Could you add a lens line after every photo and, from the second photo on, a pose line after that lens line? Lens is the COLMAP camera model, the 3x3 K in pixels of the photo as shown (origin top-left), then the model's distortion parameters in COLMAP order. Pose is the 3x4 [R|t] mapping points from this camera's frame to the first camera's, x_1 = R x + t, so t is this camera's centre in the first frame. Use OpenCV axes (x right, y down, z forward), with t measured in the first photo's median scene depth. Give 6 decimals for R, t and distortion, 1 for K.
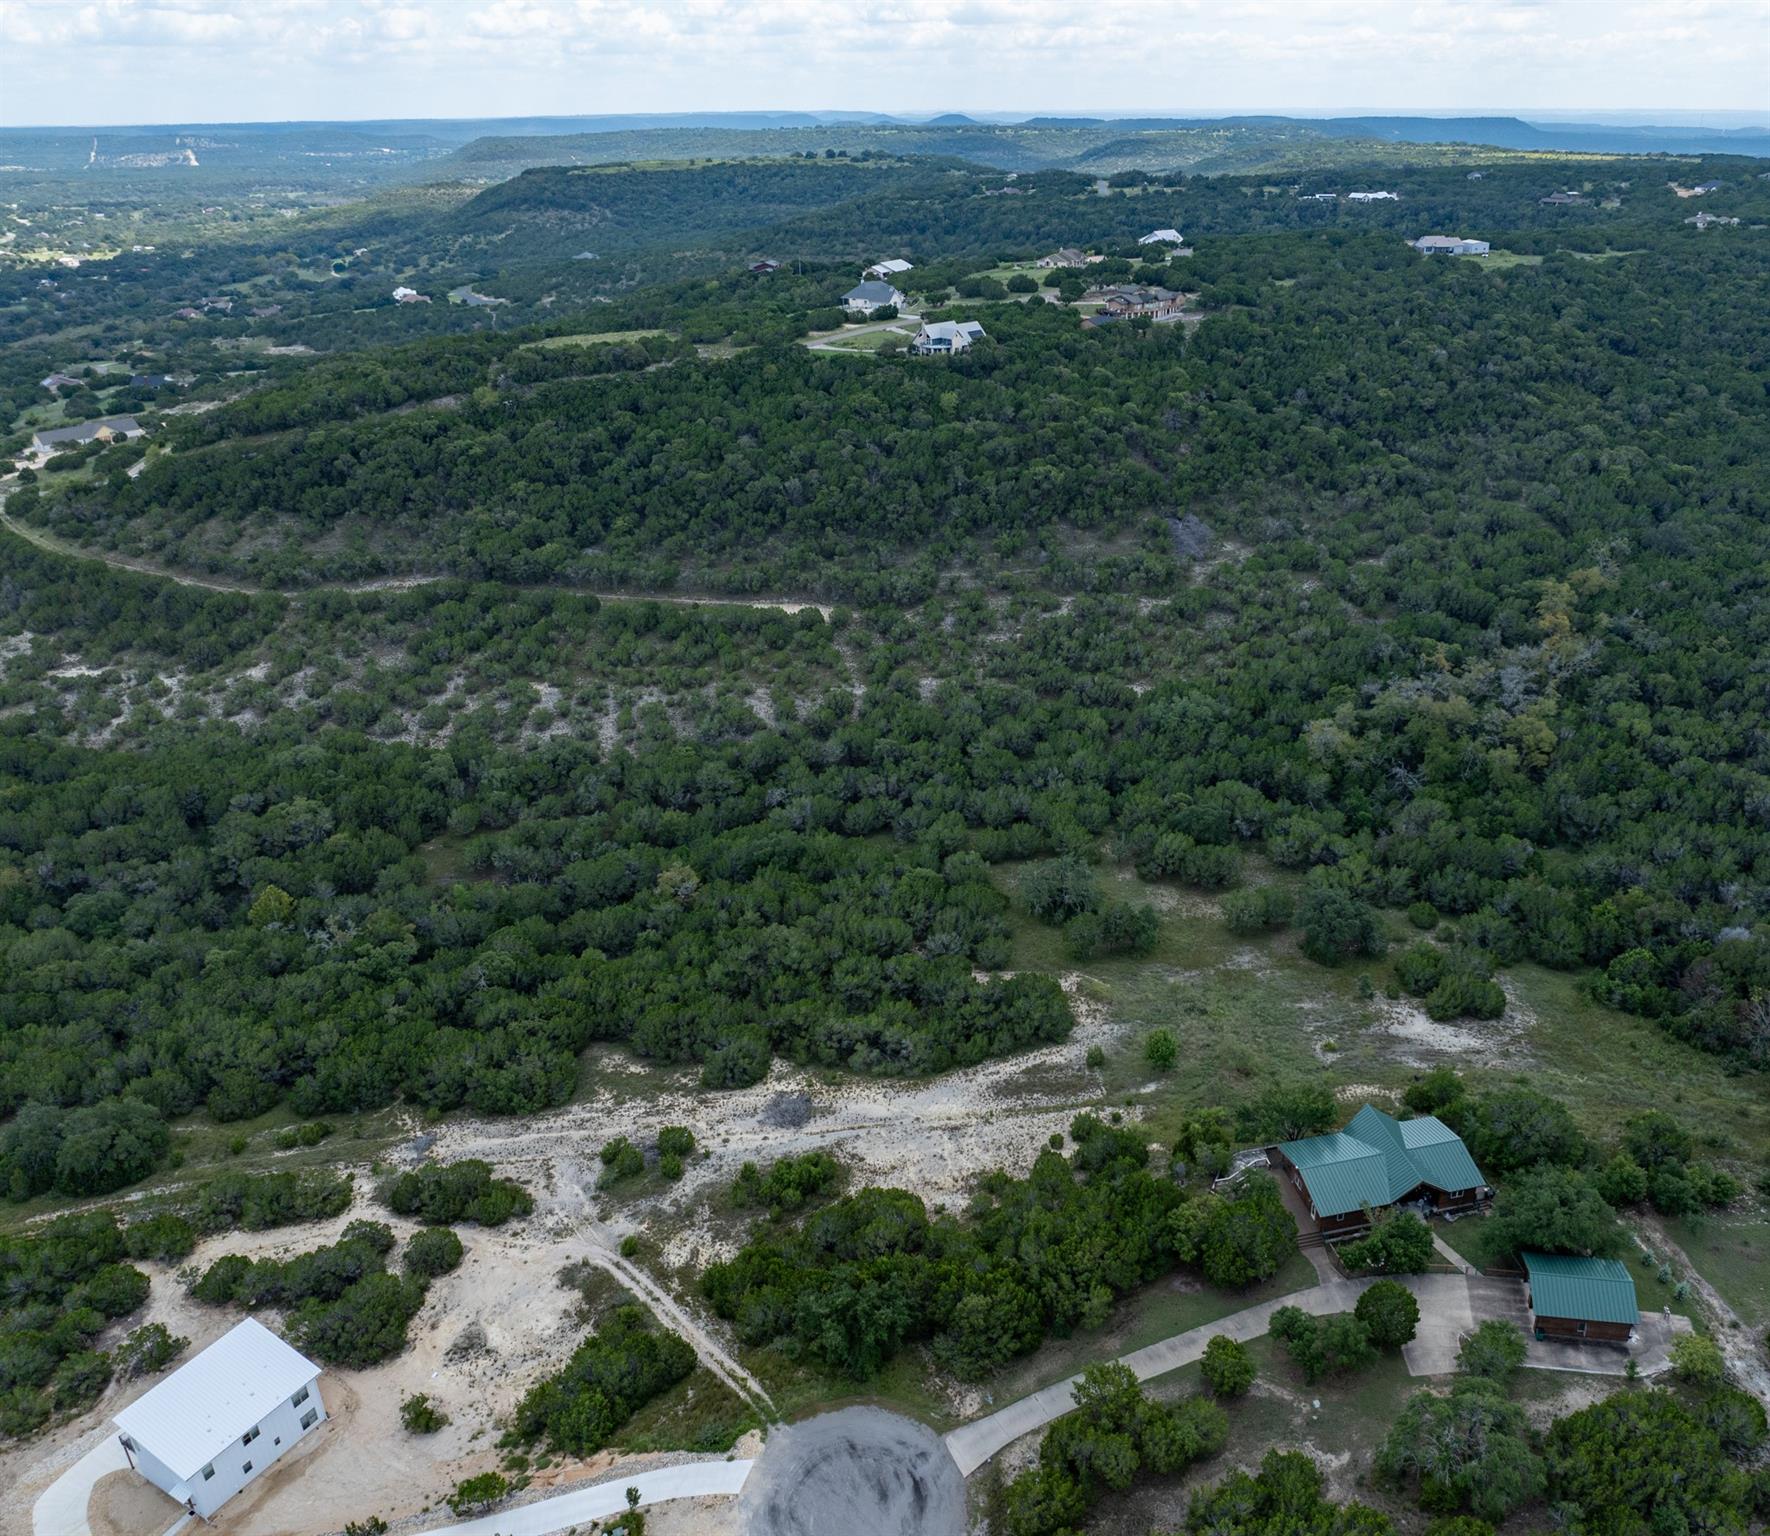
lens RADIAL K [[1447.2, 0, 1021.2], [0, 1447.2, 765.8], [0, 0, 1]] dist [-0.040387, 0.003313]
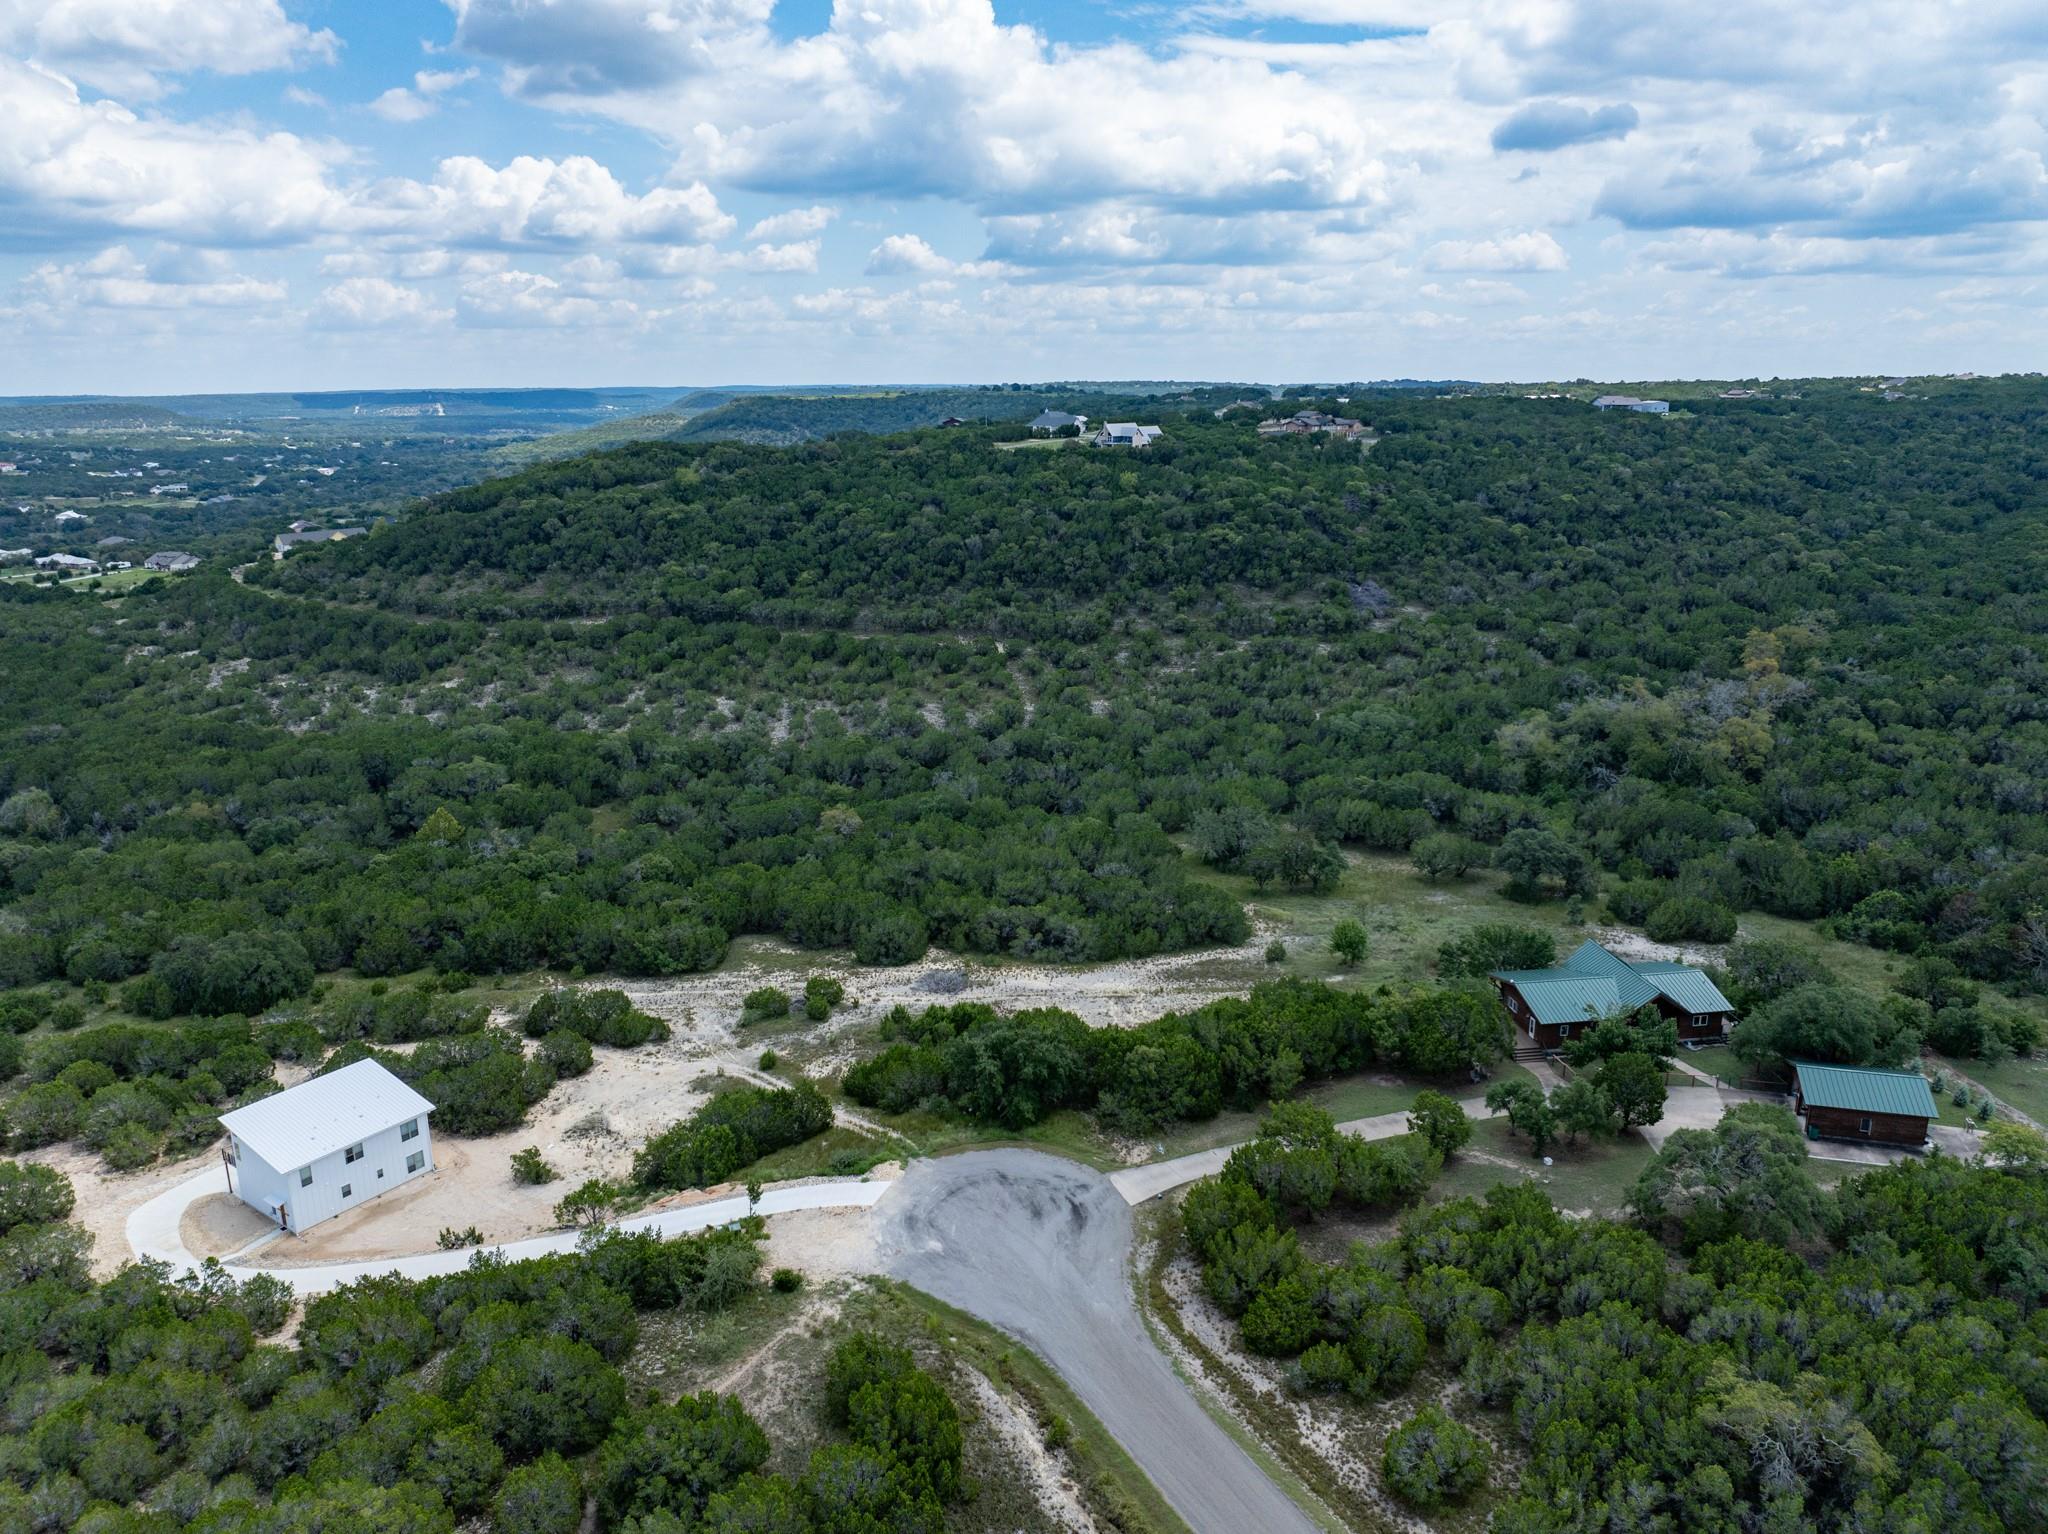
lens RADIAL K [[1438.1, 0, 1019.9], [0, 1438.1, 770.6], [0, 0, 1]] dist [-0.019144, -0.042781]
pose [[0.993110, 0.030831, -0.113061, -0.007388], [-0.049366, 0.985057, -0.165003, 0.172418], [0.106284, 0.169448, 0.979791, 0.046045]]
